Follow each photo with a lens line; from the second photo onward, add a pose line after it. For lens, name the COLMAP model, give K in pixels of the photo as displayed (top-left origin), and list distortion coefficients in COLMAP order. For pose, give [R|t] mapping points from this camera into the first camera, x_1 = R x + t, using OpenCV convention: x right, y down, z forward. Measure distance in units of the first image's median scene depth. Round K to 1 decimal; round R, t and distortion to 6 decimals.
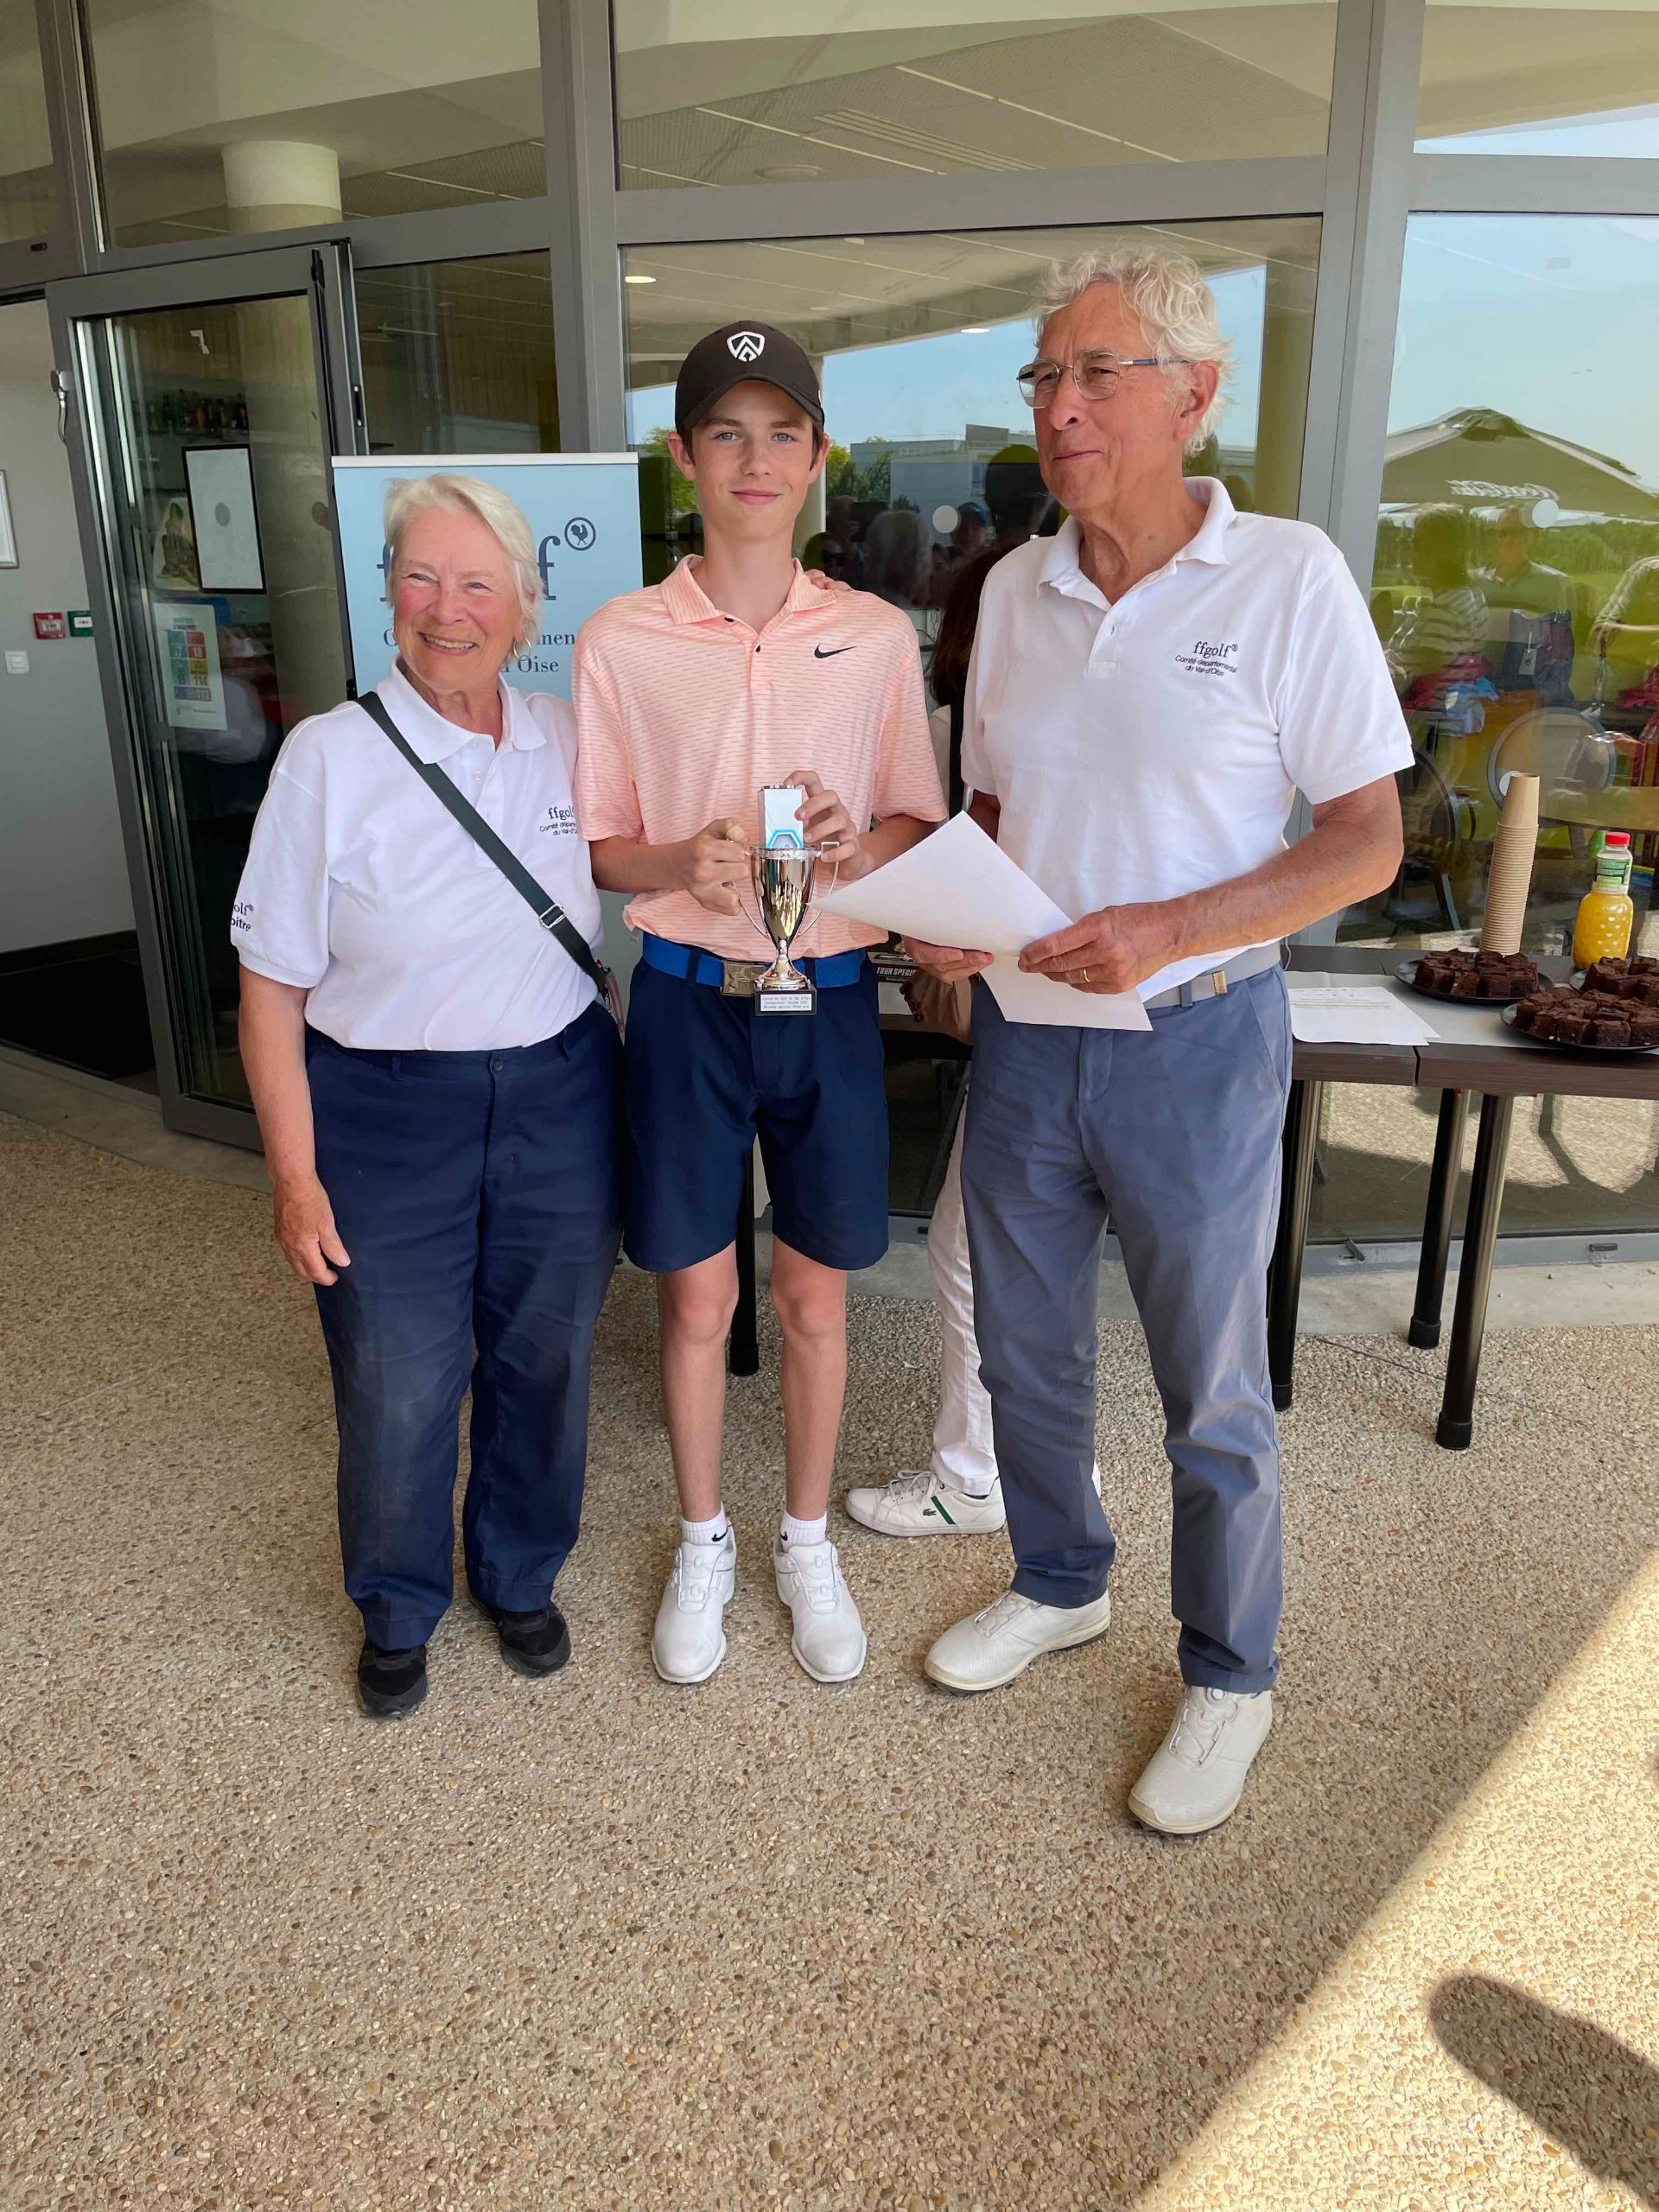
lens RADIAL K [[1676.1, 0, 806.8], [0, 1676.1, 1109.0], [0, 0, 1]] dist [0.077067, -0.105761]
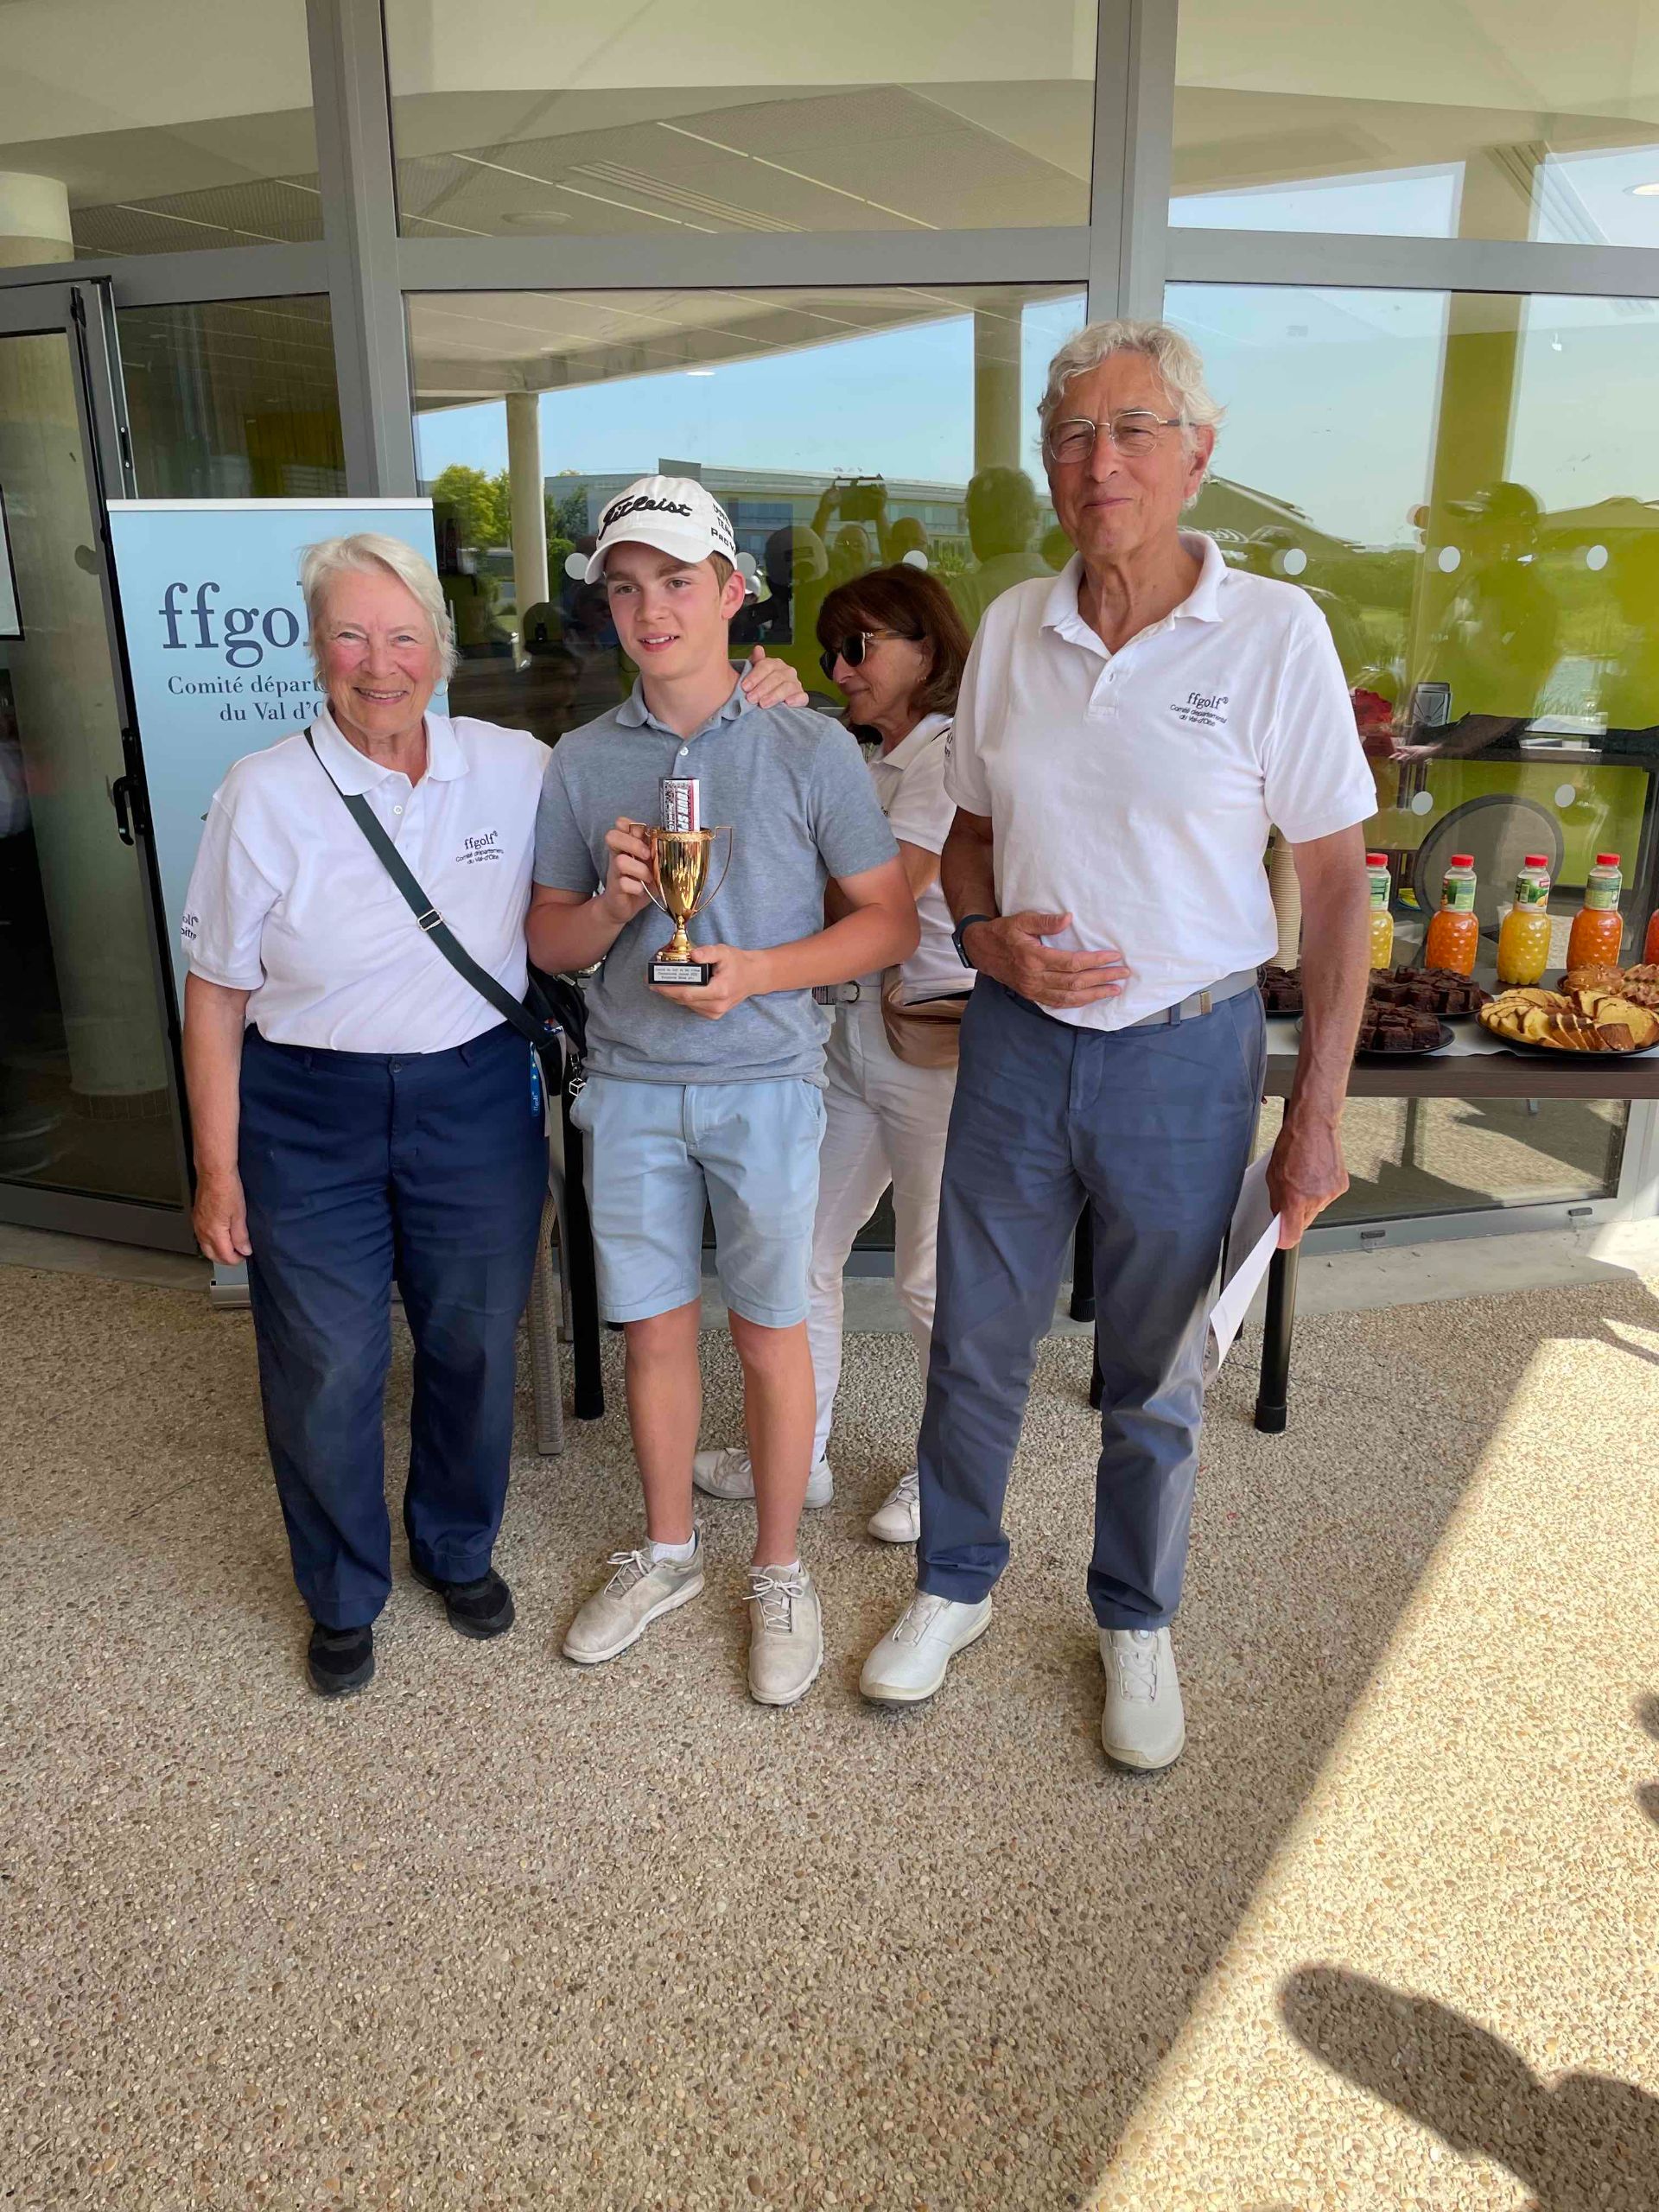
lens RADIAL K [[1676.1, 0, 810.4], [0, 1676.1, 1104.3], [0, 0, 1]] dist [0.077067, -0.105761]
pose [[0.985362, -0.052132, 0.162307, -0.091689], [0.055288, 0.998358, -0.014984, -0.008552], [-0.161259, 0.023739, 0.986627, -0.012472]]
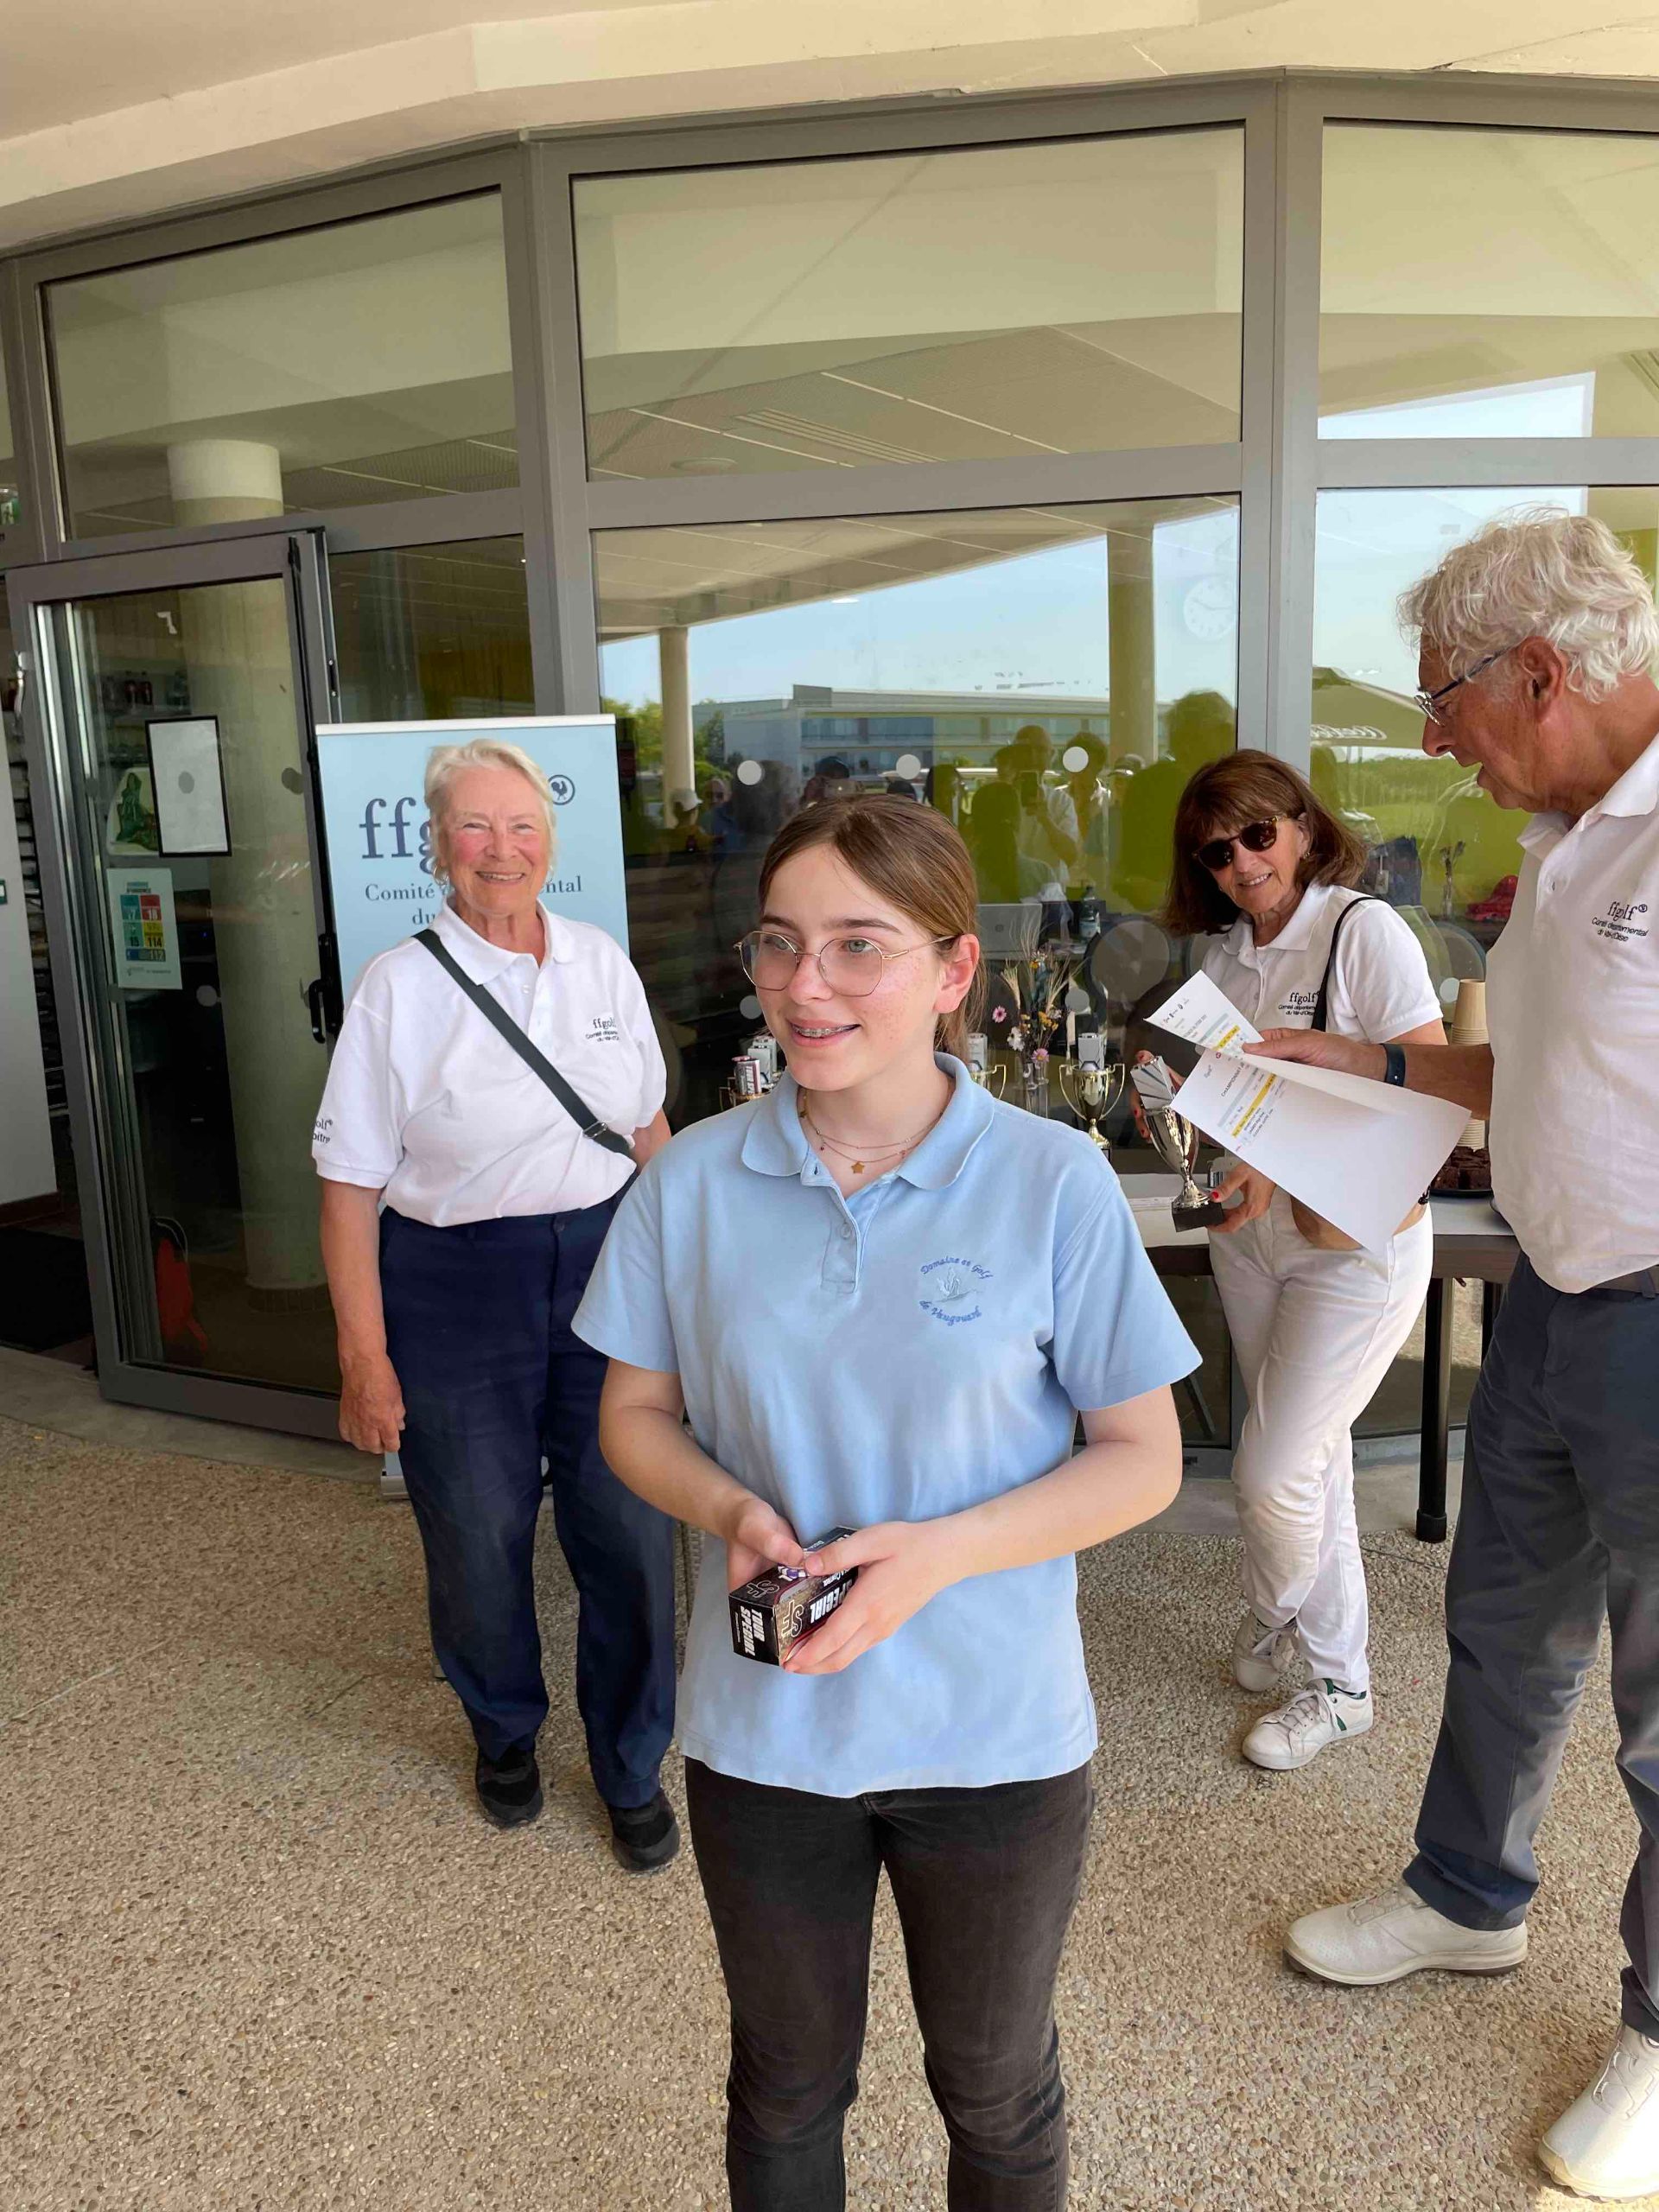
lens RADIAL K [[1676.1, 0, 808.2], [0, 1676.1, 1082.5], [0, 0, 1]] dist [0.077067, -0.105761]
pose [[0.995048, -0.043893, 0.089175, -0.125671], [0.056990, 0.987029, -0.150085, 0.002593], [-0.081430, 0.154424, 0.984643, -0.006541]]
